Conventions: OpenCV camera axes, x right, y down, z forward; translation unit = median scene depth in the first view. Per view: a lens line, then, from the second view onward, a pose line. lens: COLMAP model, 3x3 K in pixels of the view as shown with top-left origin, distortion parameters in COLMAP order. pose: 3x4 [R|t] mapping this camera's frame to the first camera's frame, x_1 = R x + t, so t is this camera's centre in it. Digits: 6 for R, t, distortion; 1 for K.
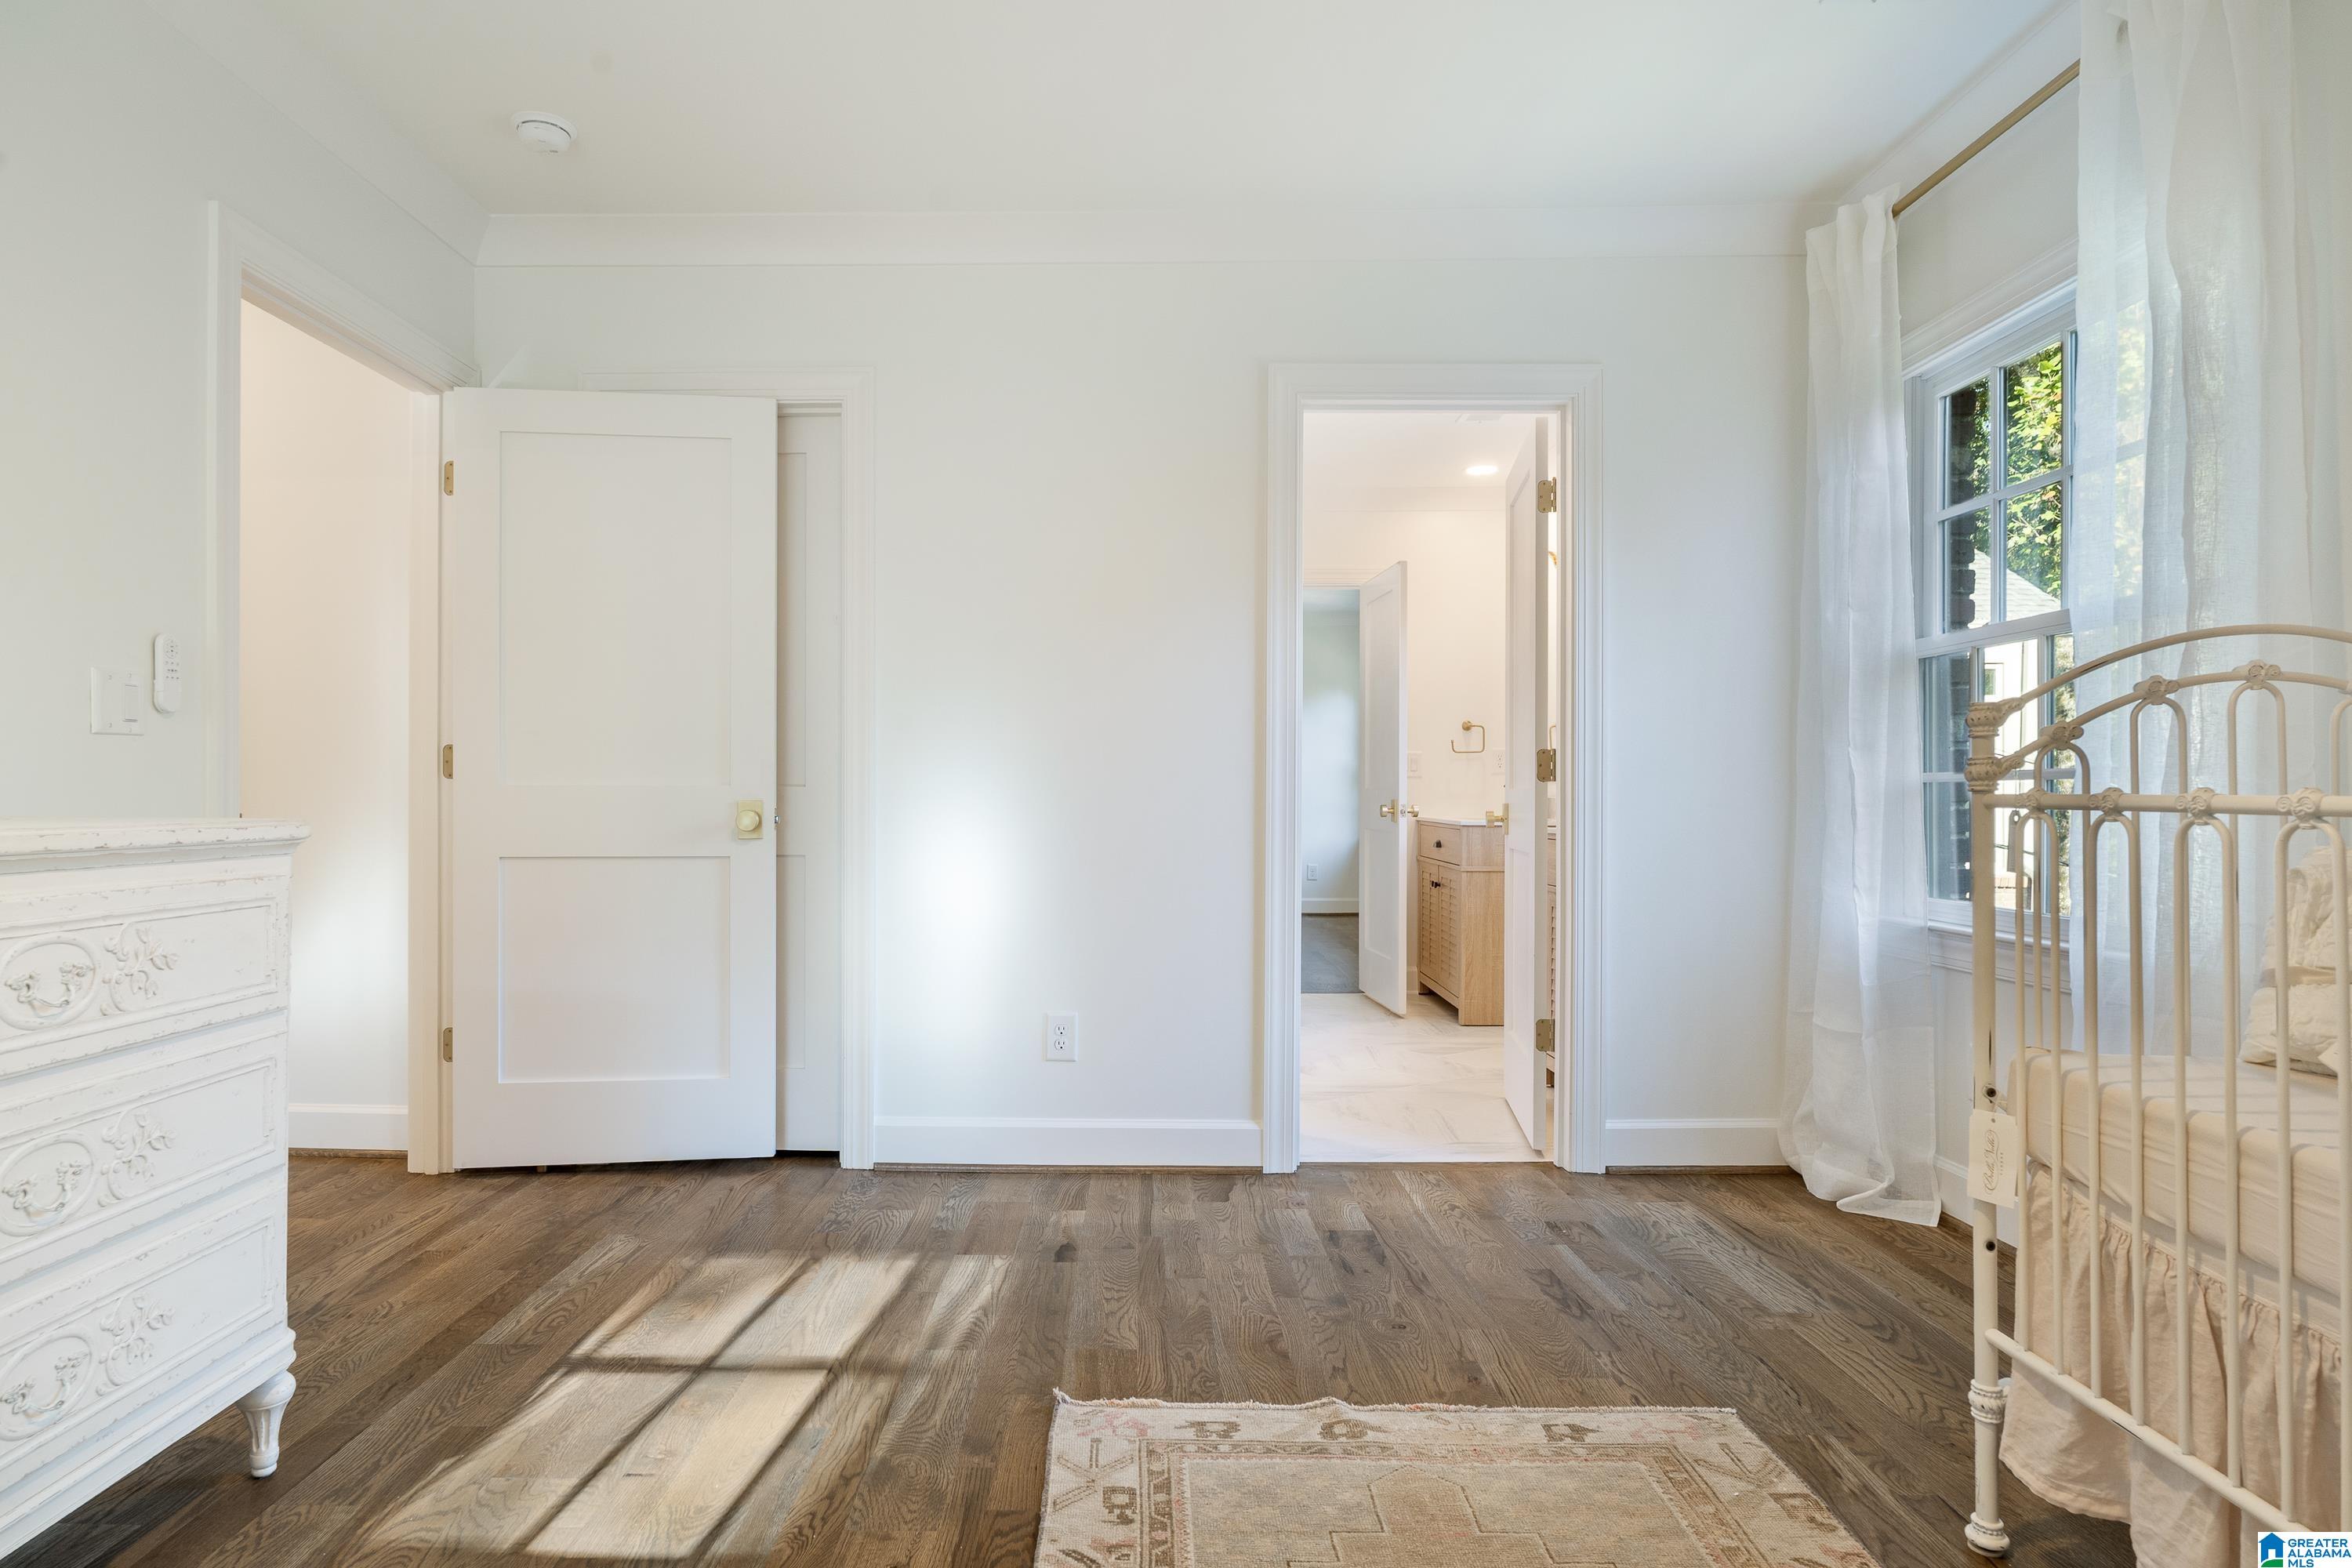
lens RADIAL K [[1348.6, 0, 1176.0], [0, 1348.6, 784.0], [0, 0, 1]] dist [-0.001214, -0.000294]
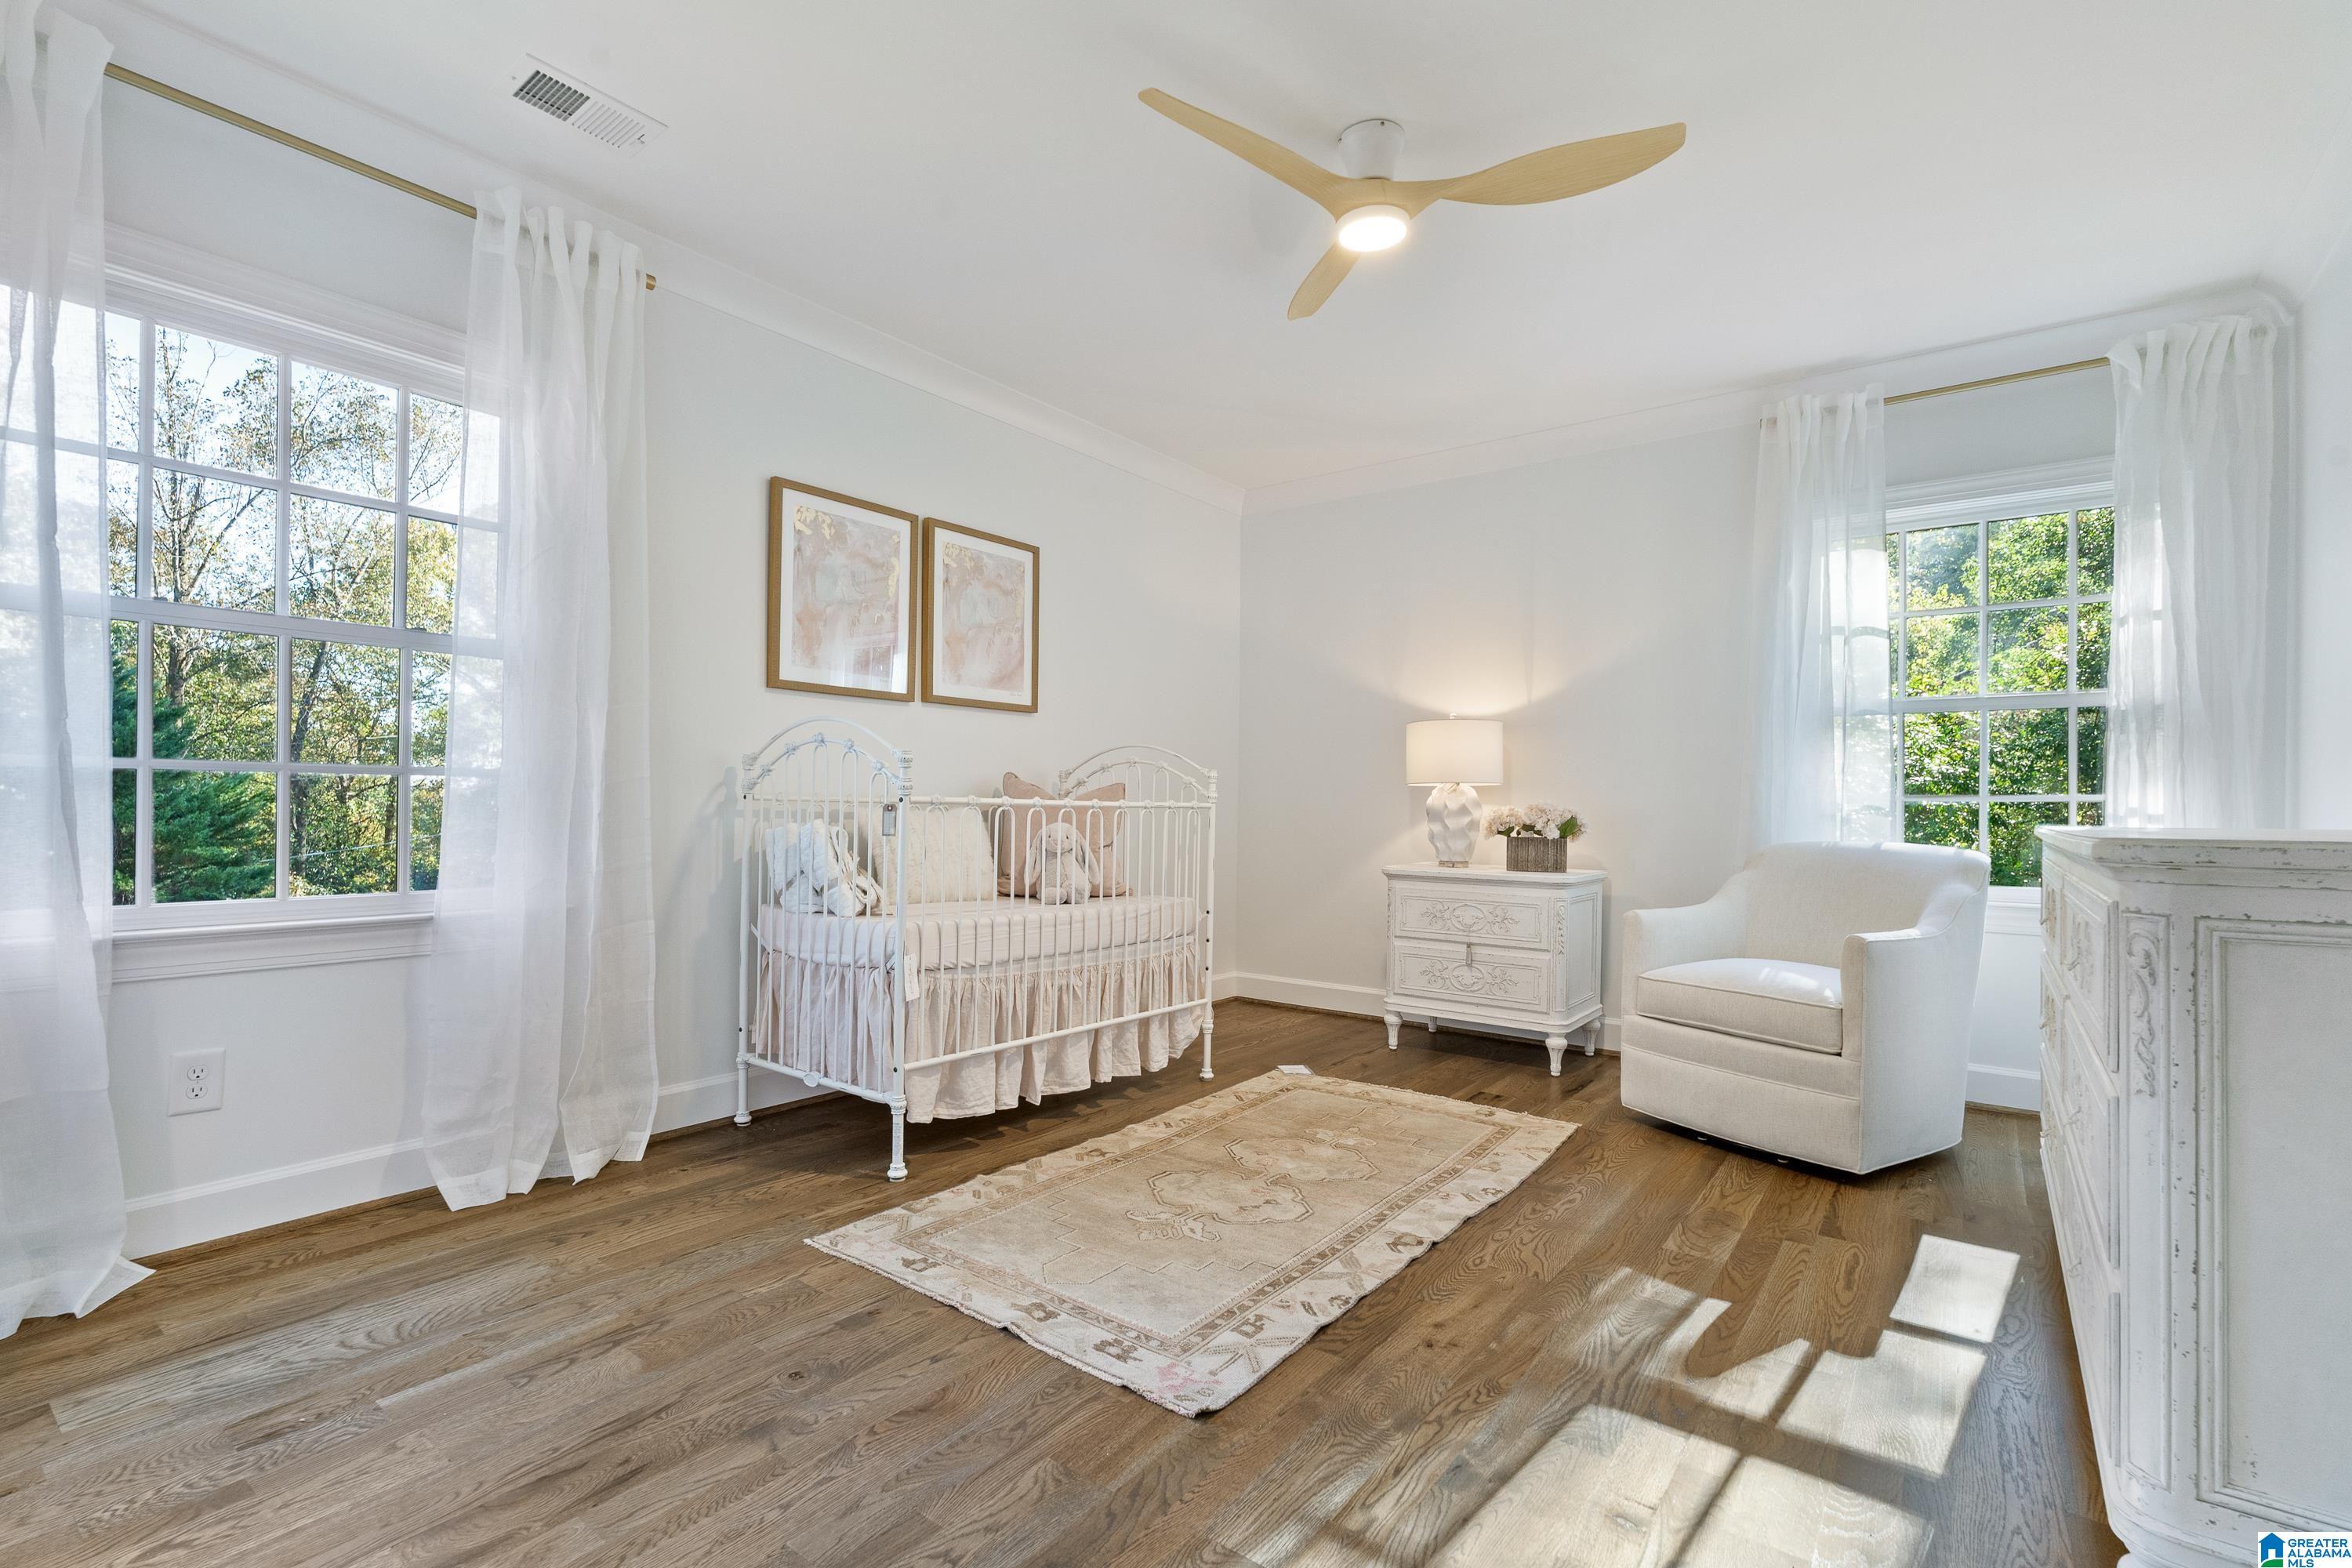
lens RADIAL K [[1051.5, 0, 1154.1], [0, 1051.5, 763.3], [0, 0, 1]] dist [-0.002762, -0.000268]
pose [[-0.778209, 0.012980, 0.627871, -0.547058], [-0.022700, 0.998552, -0.048778, 0.024308], [-0.627595, -0.052212, -0.776787, 1.652747]]
